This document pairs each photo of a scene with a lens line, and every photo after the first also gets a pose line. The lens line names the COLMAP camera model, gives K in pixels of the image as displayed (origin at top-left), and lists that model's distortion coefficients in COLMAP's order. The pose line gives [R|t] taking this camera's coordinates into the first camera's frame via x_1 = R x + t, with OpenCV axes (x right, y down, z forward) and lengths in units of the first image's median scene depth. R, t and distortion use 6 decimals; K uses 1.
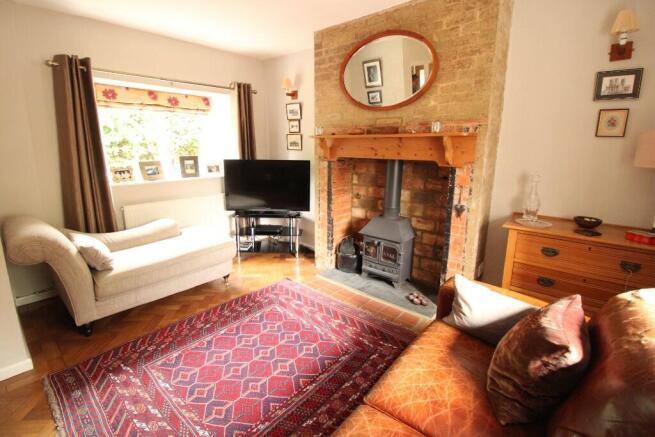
lens RADIAL K [[307.3, 0, 327.6], [0, 307.3, 202.6], [0, 0, 1]] dist [-0.003213, -0.011623]
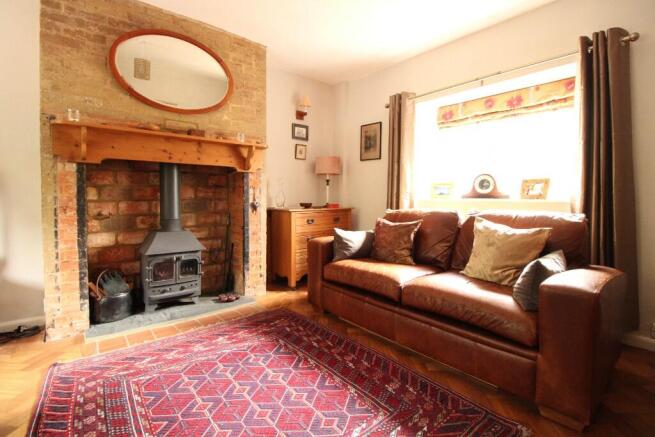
lens RADIAL K [[307.3, 0, 327.6], [0, 307.3, 202.6], [0, 0, 1]] dist [-0.003213, -0.011623]
pose [[0.156693, -0.024682, 0.987339, -0.748135], [0.180374, 0.983590, -0.004038, 0.066131], [-0.971037, 0.178723, 0.158574, 0.493869]]
